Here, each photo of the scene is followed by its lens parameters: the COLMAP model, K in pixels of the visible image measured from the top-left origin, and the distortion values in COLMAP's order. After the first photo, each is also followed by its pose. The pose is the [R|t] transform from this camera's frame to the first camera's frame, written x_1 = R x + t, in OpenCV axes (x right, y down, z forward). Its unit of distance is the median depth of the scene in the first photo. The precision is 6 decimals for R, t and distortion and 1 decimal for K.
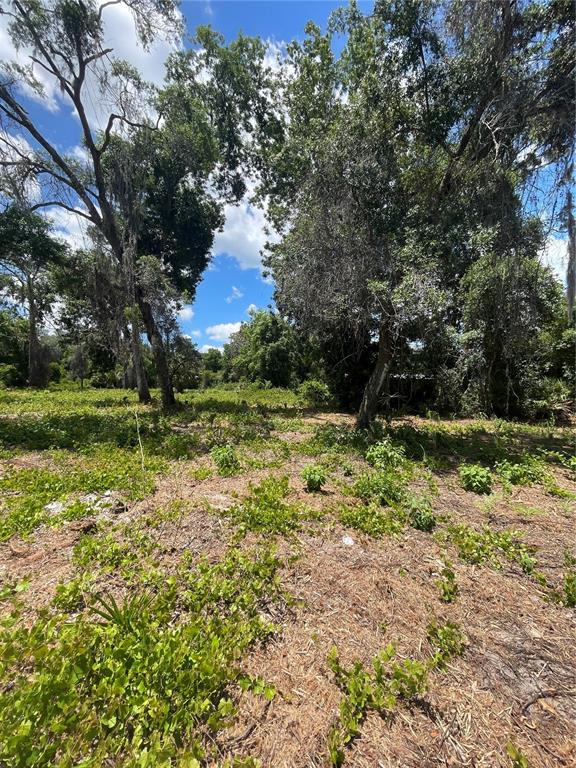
lens RADIAL K [[312.8, 0, 289.3], [0, 312.8, 384.4], [0, 0, 1]] dist [-0.003320, -0.000258]
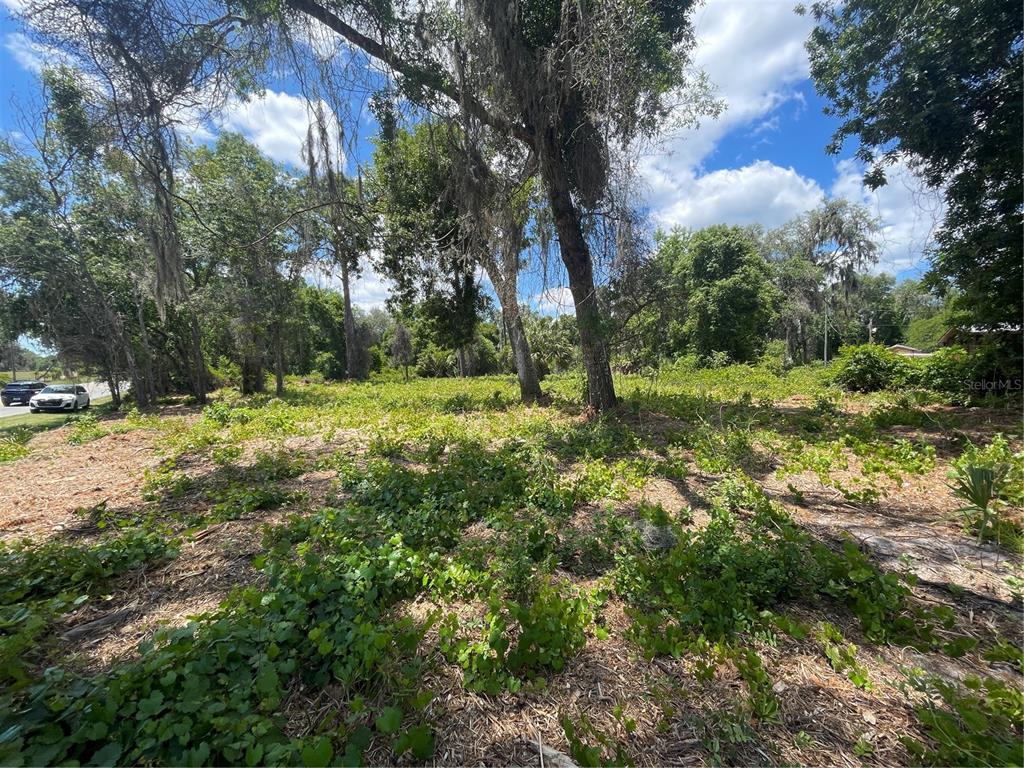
lens RADIAL K [[417.0, 0, 513.9], [0, 417.0, 385.6], [0, 0, 1]] dist [-0.003320, -0.000258]
pose [[0.947705, -0.030350, -0.317702, -0.164310], [0.045163, 0.998204, 0.039365, 0.002376], [0.315937, -0.051655, 0.947373, 0.209299]]
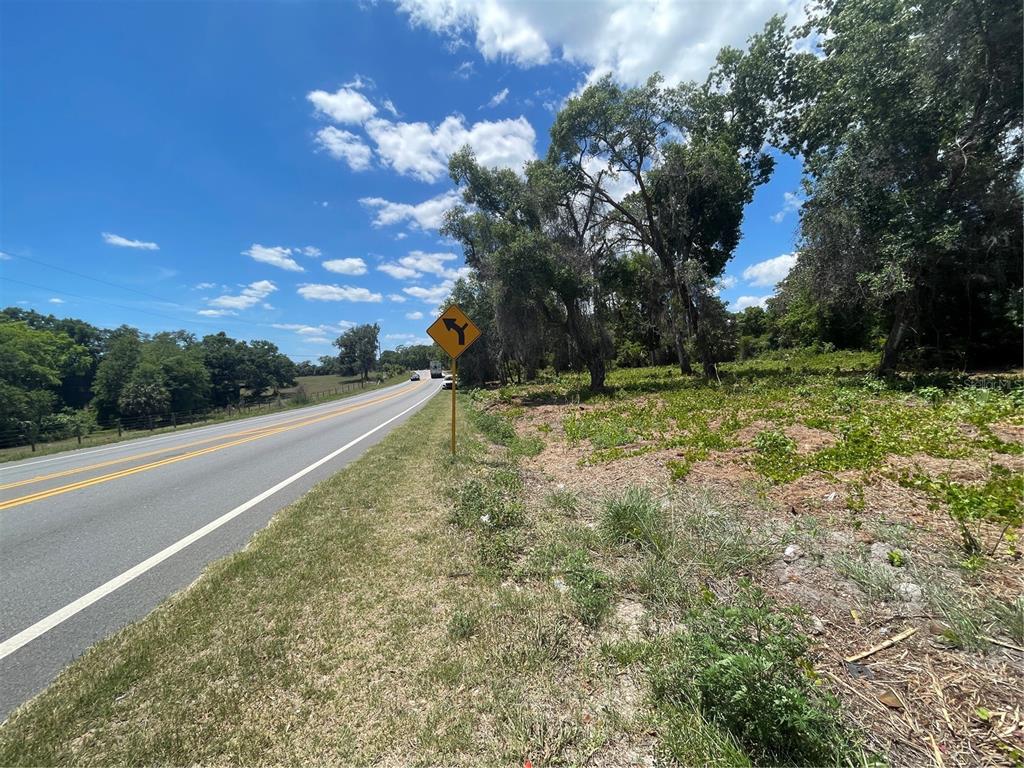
lens RADIAL K [[417.0, 0, 518.8], [0, 417.0, 387.0], [0, 0, 1]] dist [-0.003320, -0.000258]
pose [[0.723575, -0.036653, -0.689271, 0.084250], [0.081974, 0.996085, 0.033084, 0.001195], [0.685360, -0.080441, 0.723747, -0.311695]]
